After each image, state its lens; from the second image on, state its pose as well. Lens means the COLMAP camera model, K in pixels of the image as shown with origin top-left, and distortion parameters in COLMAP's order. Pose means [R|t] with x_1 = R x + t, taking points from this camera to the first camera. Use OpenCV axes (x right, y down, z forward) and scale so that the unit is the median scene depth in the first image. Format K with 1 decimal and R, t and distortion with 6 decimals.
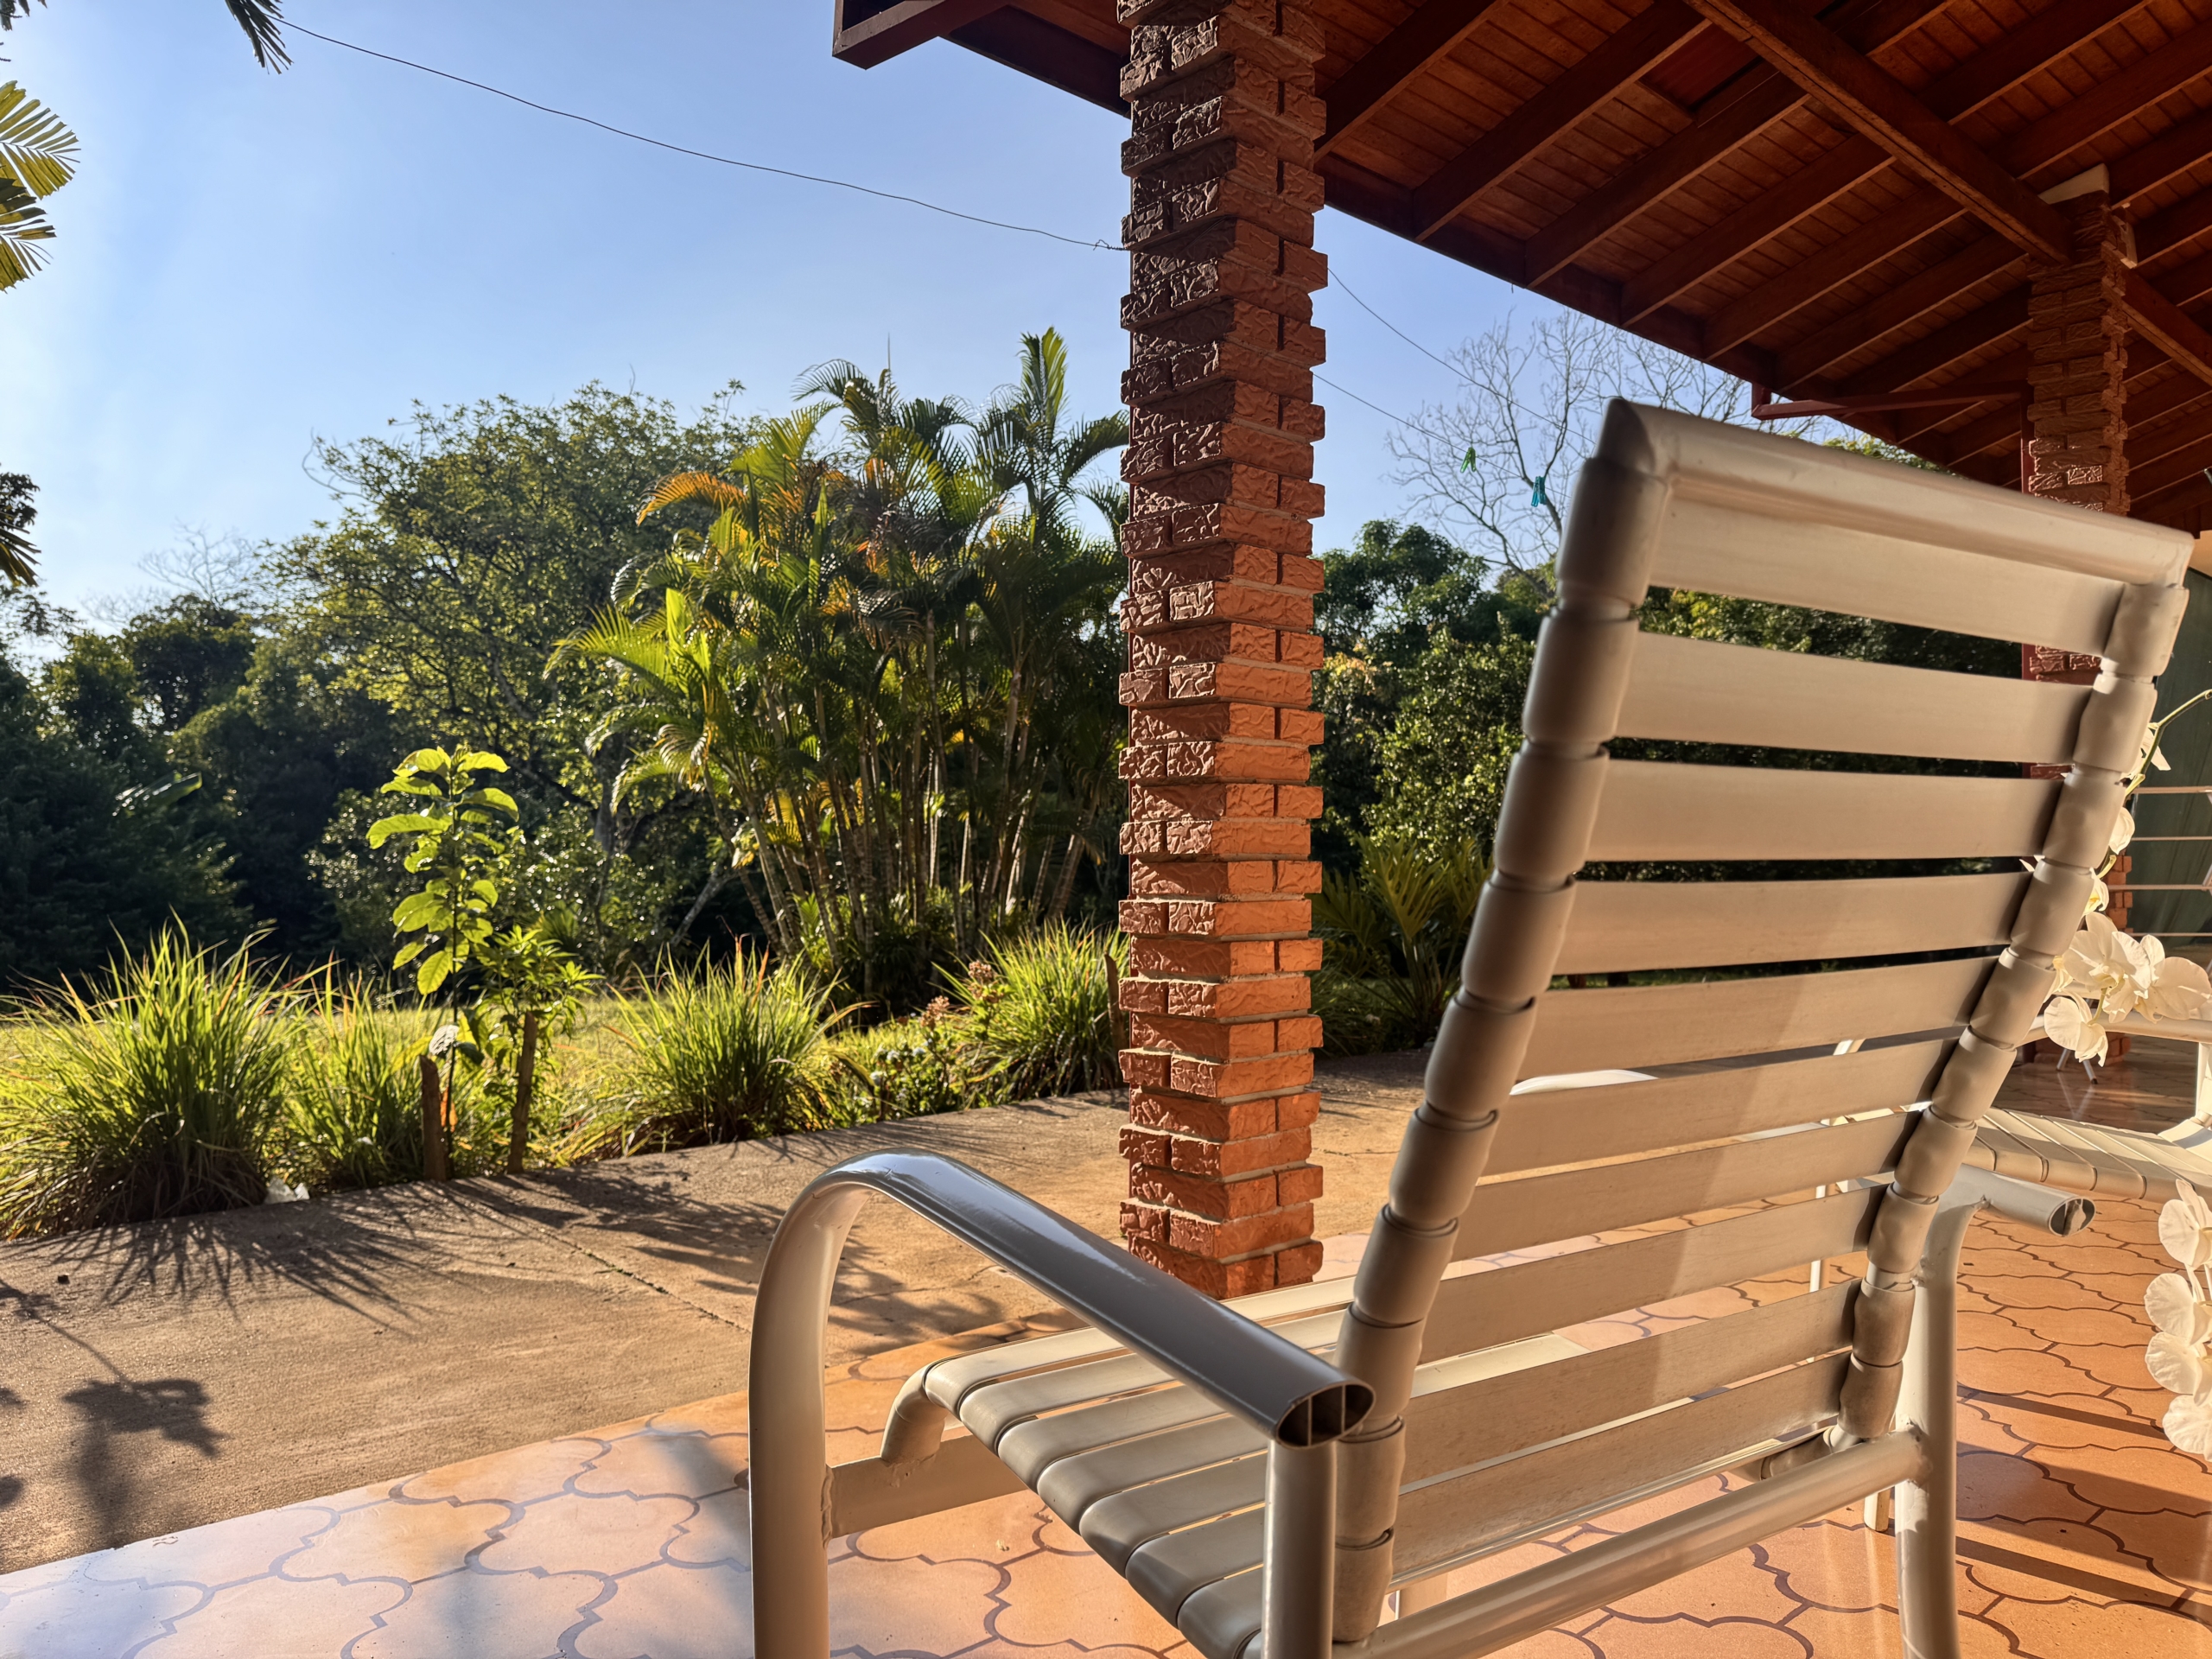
lens RADIAL K [[1572.2, 0, 1106.0], [0, 1572.2, 829.5], [0, 0, 1]] dist [0.001515, -0.008860]
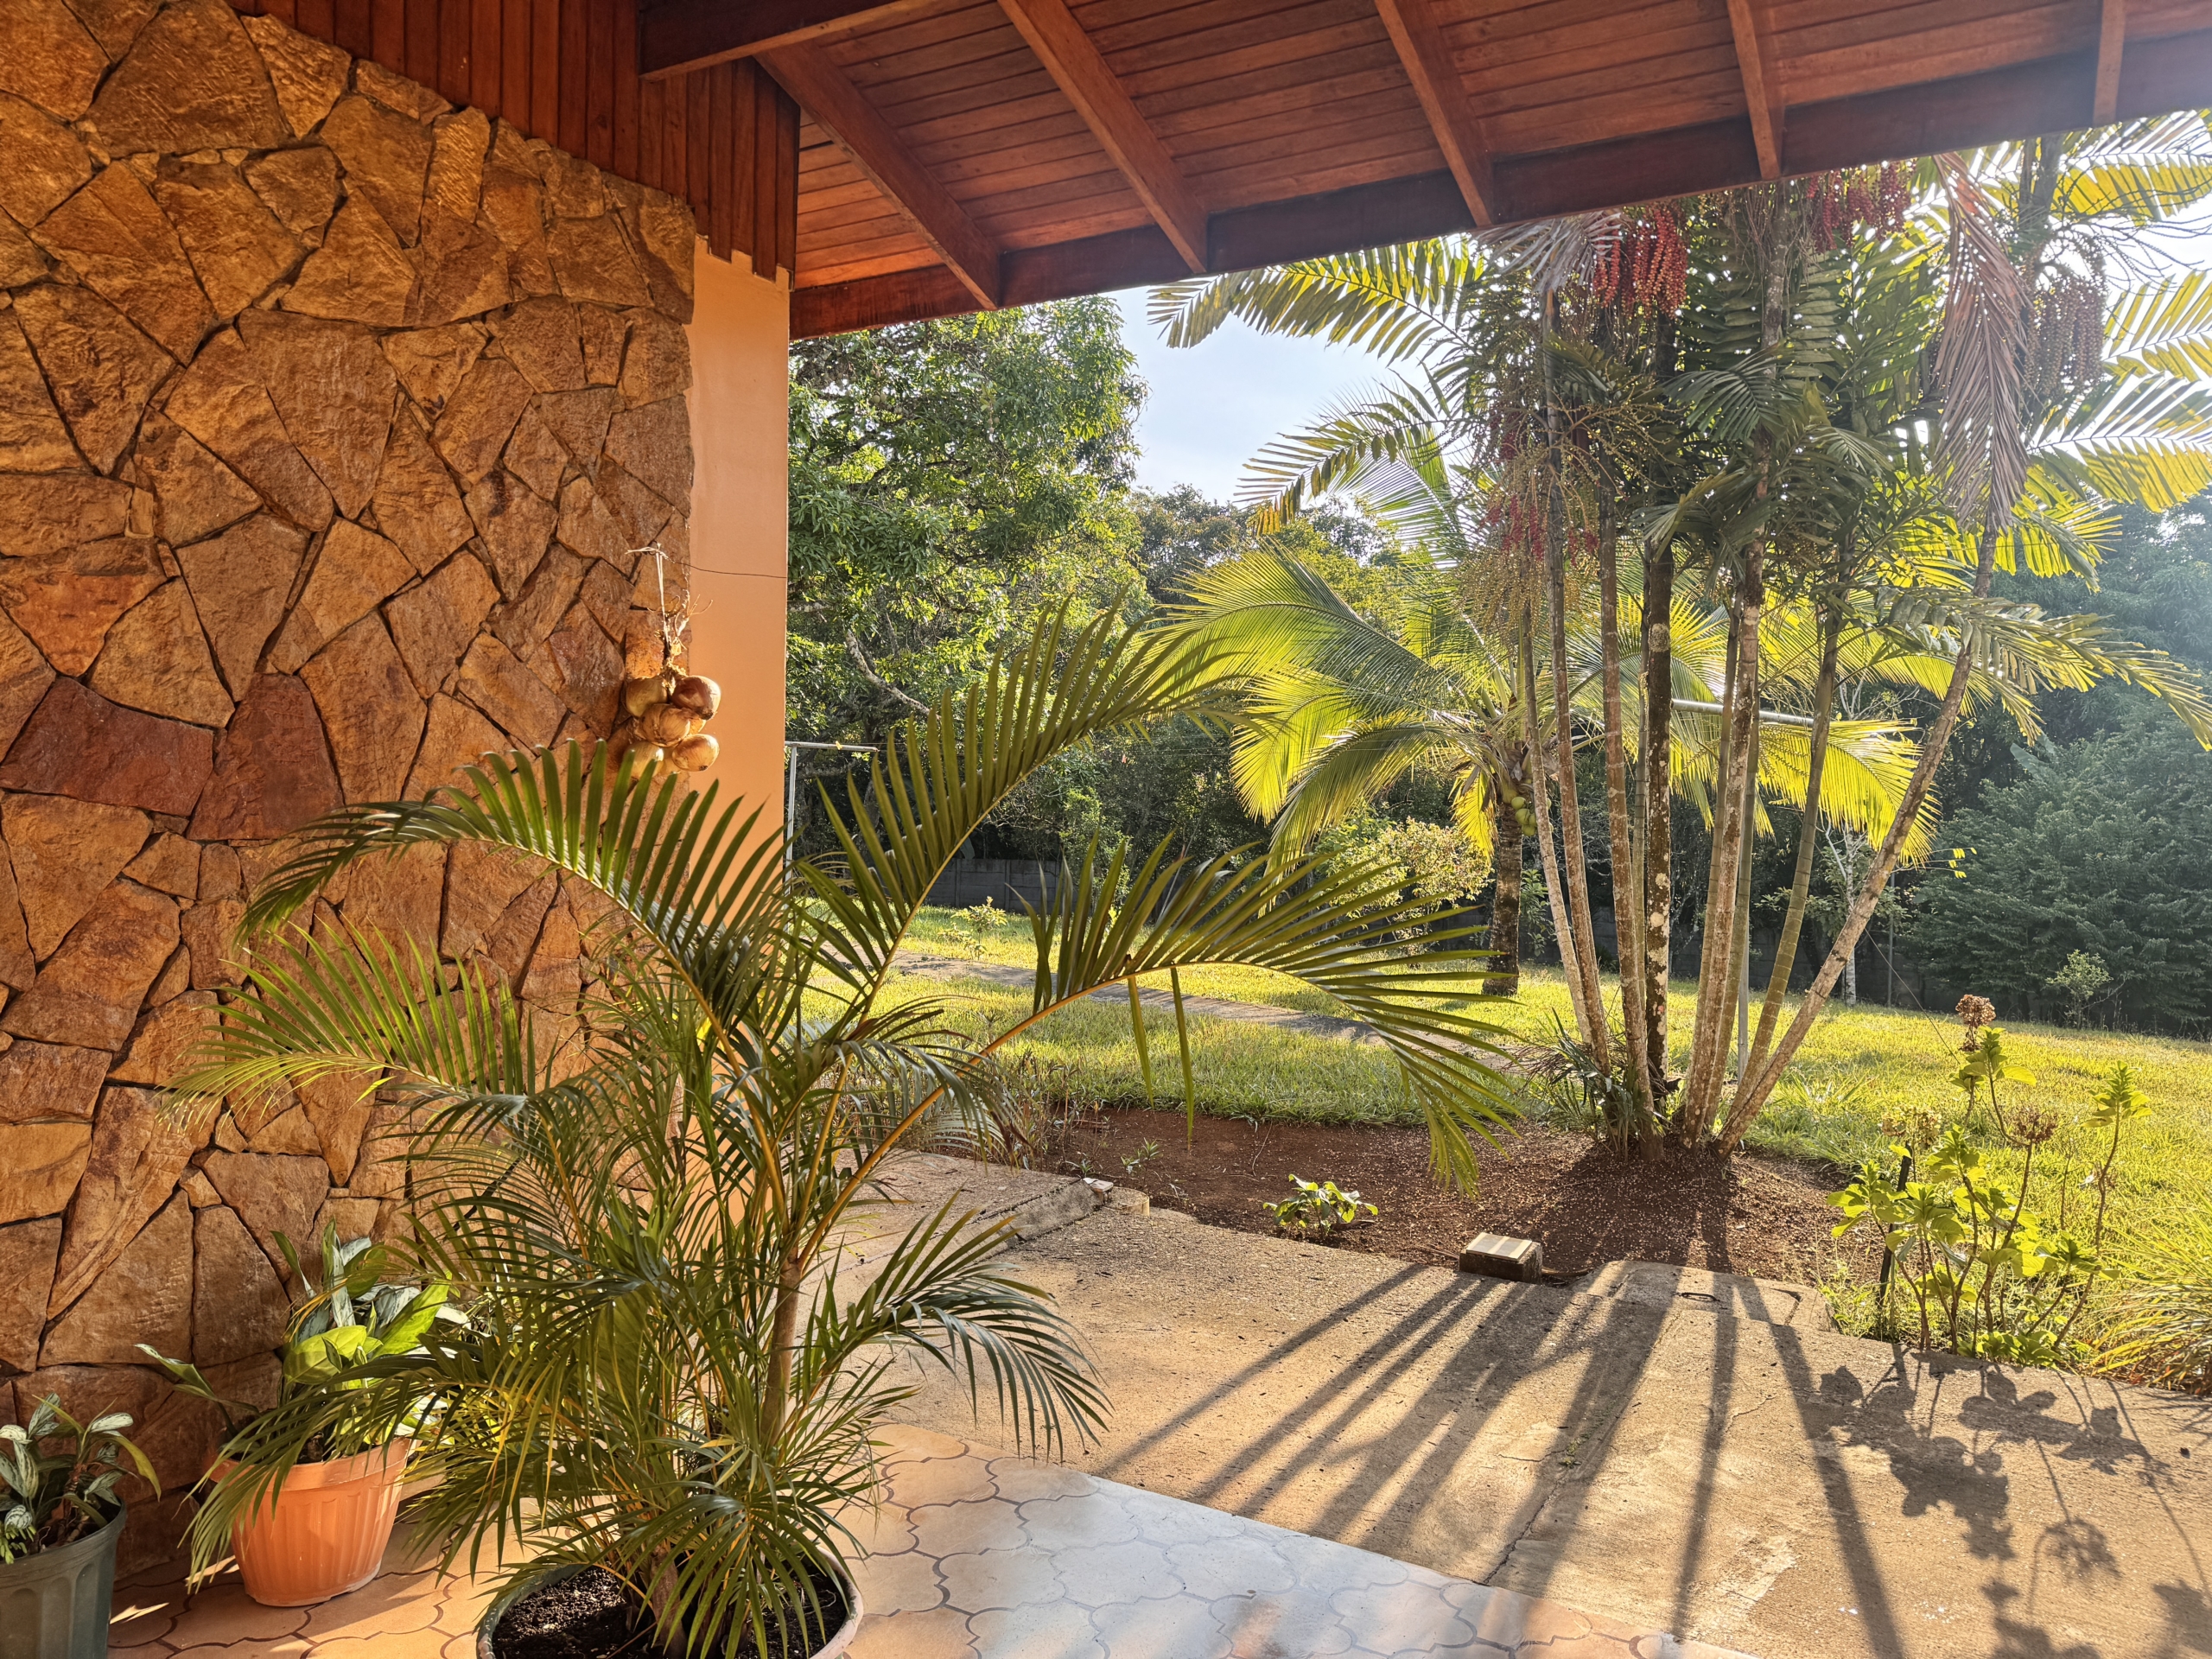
lens RADIAL K [[1568.0, 0, 1106.0], [0, 1568.0, 821.8], [0, 0, 1]] dist [0.005957, -0.003902]
pose [[0.311244, 0.017339, -0.950172, 0.129175], [-0.007105, 0.999848, 0.015918, -0.133481], [0.950303, 0.001797, 0.311320, -0.088144]]
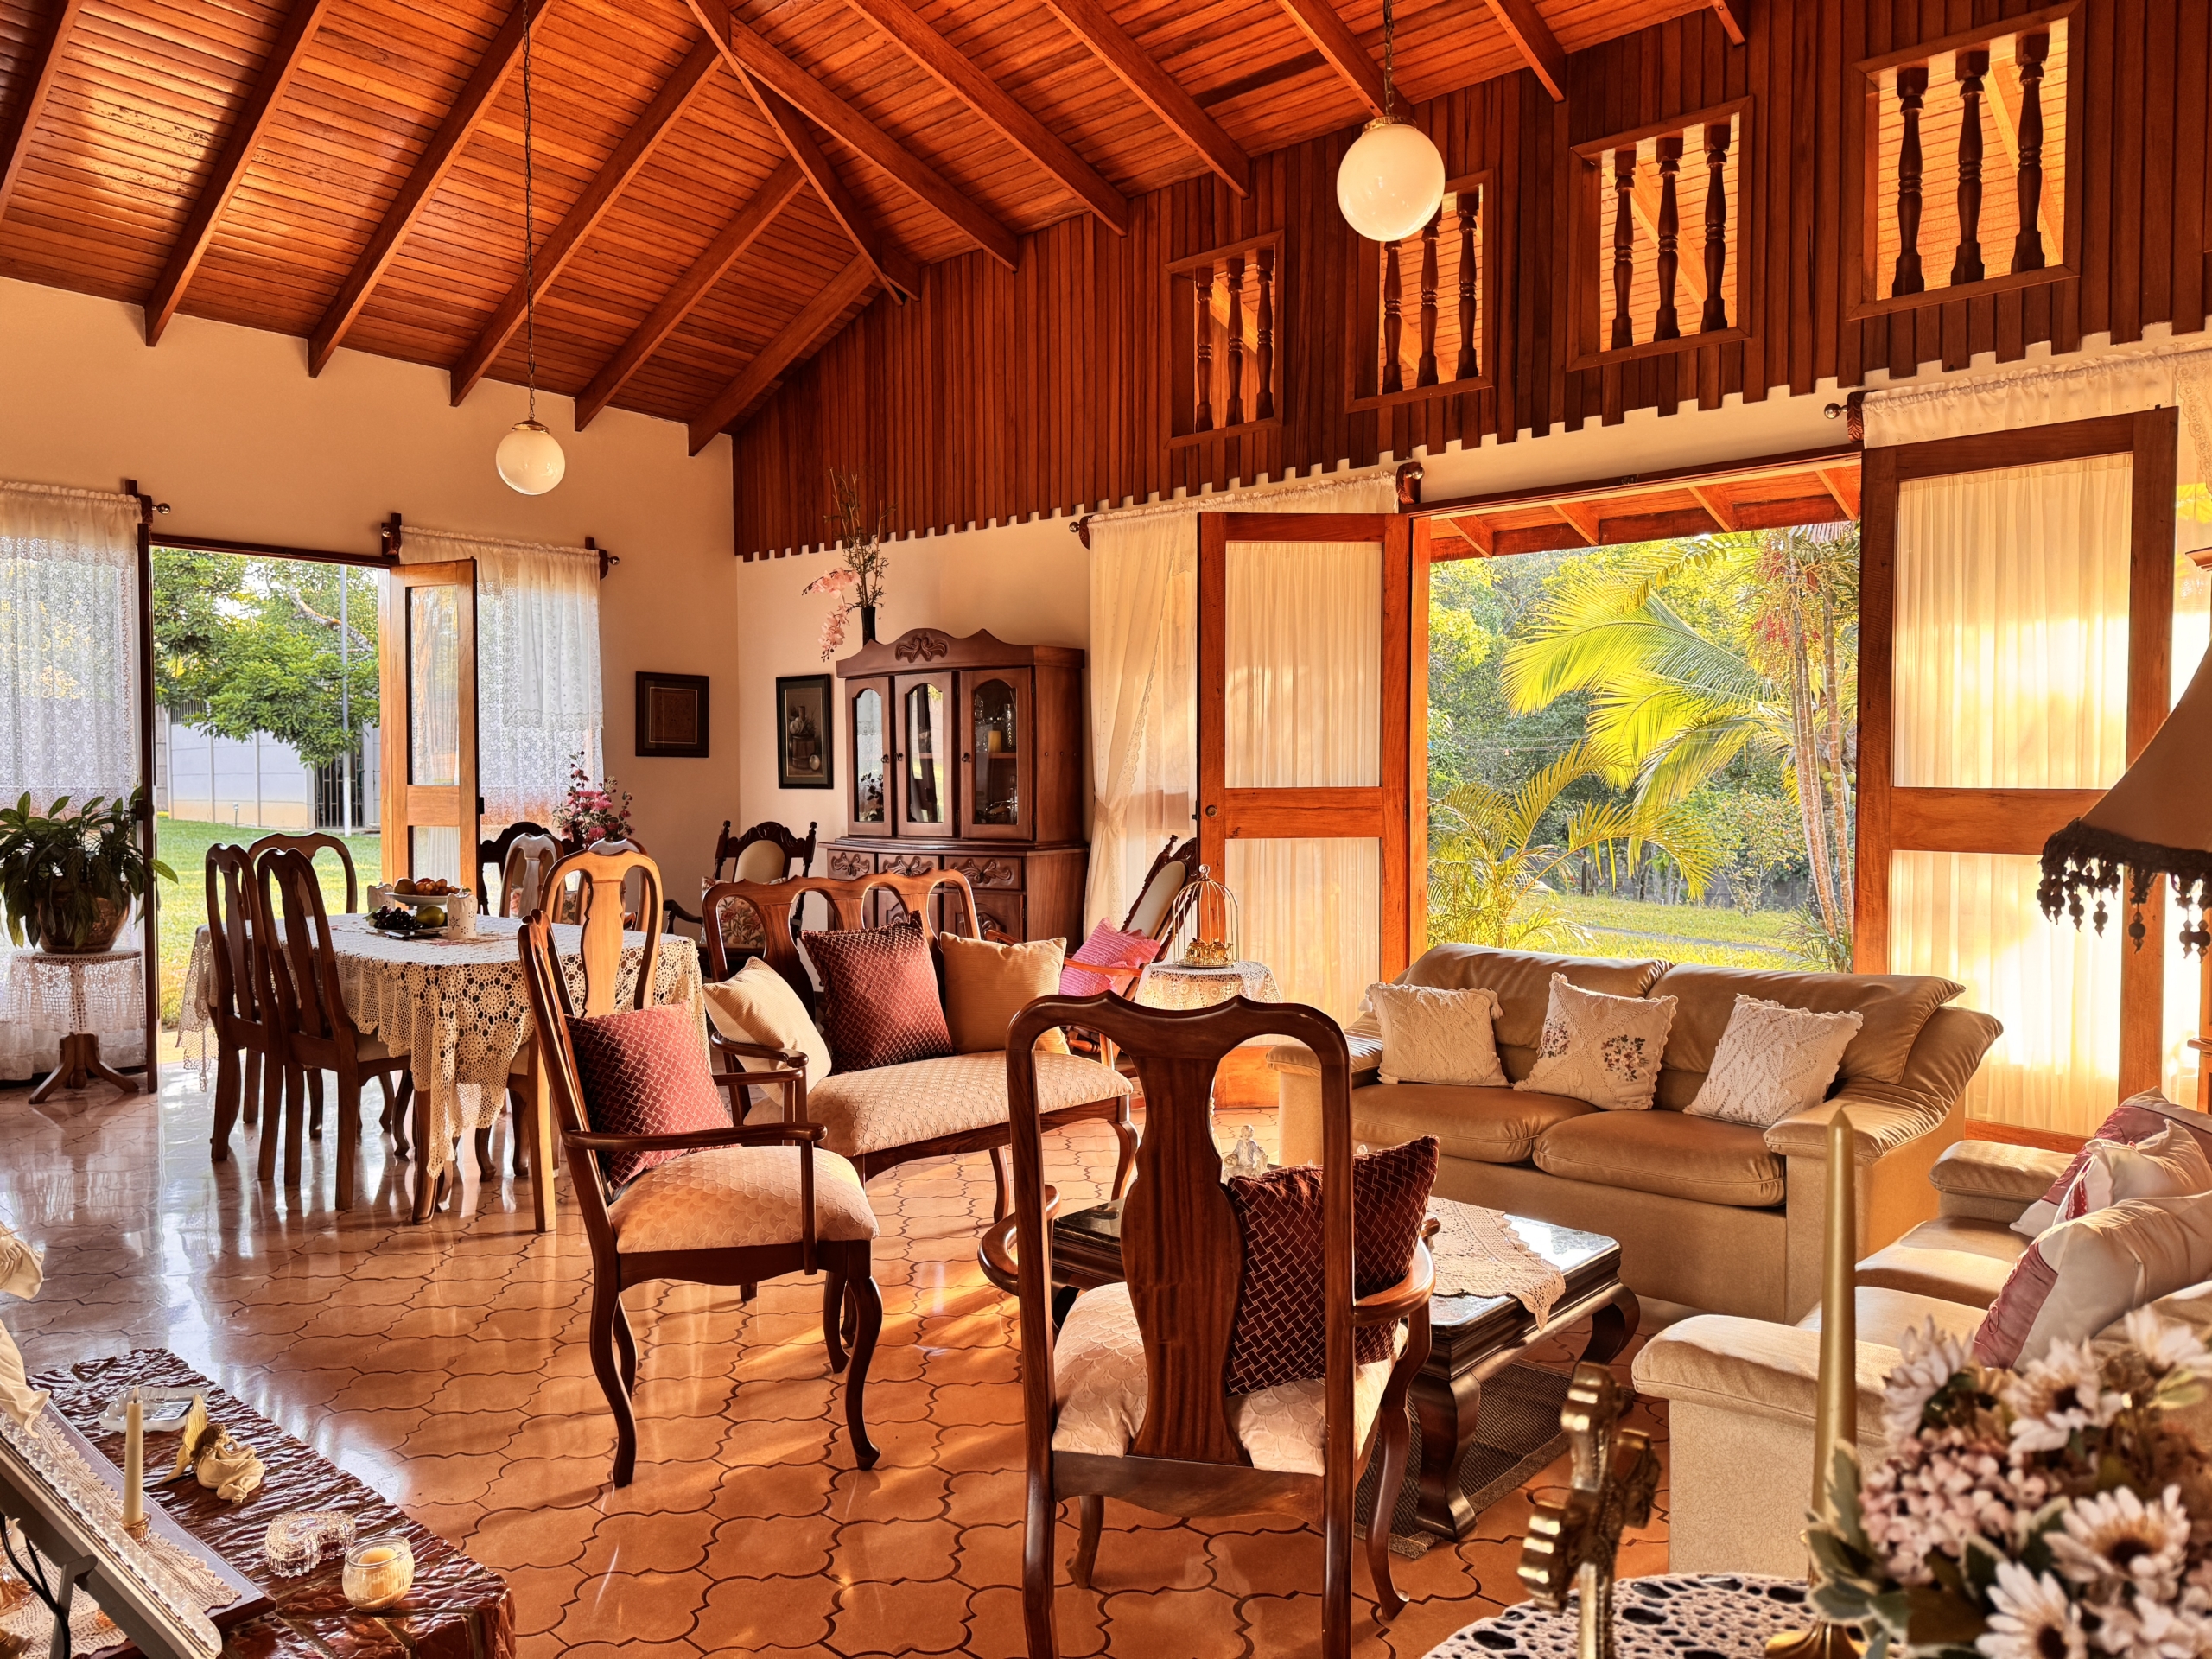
lens RADIAL K [[1568.0, 0, 1106.0], [0, 1568.0, 821.8], [0, 0, 1]] dist [0.005957, -0.003902]
pose [[0.107382, 0.027222, -0.993845, 1.246475], [0.017325, 0.999422, 0.029247, -0.155846], [0.994067, -0.020359, 0.106848, -0.620251]]
